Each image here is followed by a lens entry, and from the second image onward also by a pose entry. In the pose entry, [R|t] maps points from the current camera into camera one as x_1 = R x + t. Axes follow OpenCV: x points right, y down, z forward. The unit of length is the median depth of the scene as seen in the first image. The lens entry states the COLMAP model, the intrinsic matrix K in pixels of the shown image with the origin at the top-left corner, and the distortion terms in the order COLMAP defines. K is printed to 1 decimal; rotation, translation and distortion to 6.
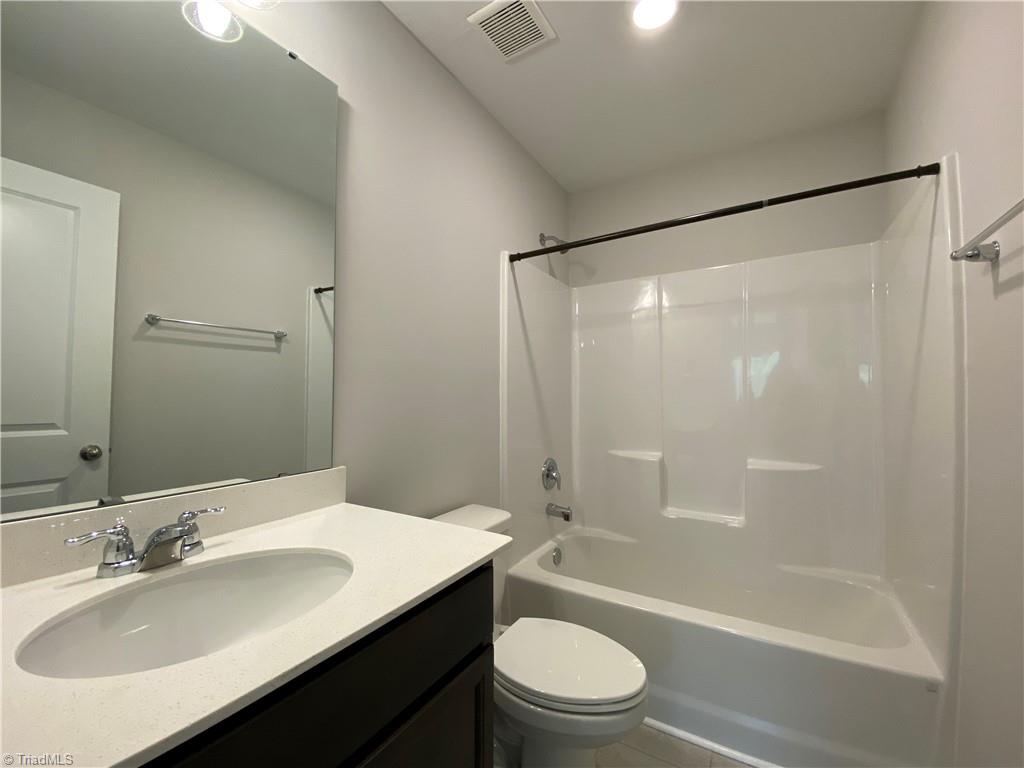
lens RADIAL K [[414.5, 0, 514.5], [0, 414.5, 384.2], [0, 0, 1]] dist [0.028779, -0.027831]
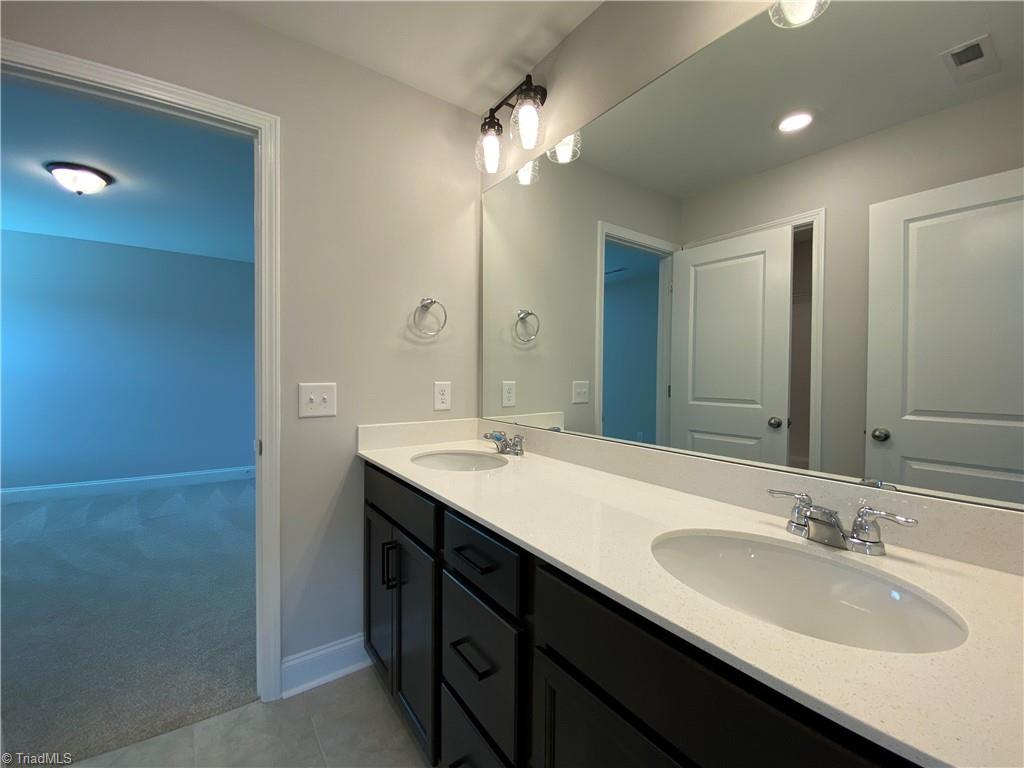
lens RADIAL K [[415.2, 0, 509.2], [0, 415.2, 383.6], [0, 0, 1]] dist [0.017450, -0.019448]
pose [[-0.389423, 0.012997, -0.920968, 0.440750], [0.006064, 0.999915, 0.011548, 0.016767], [0.921039, -0.001088, -0.389468, 0.707124]]
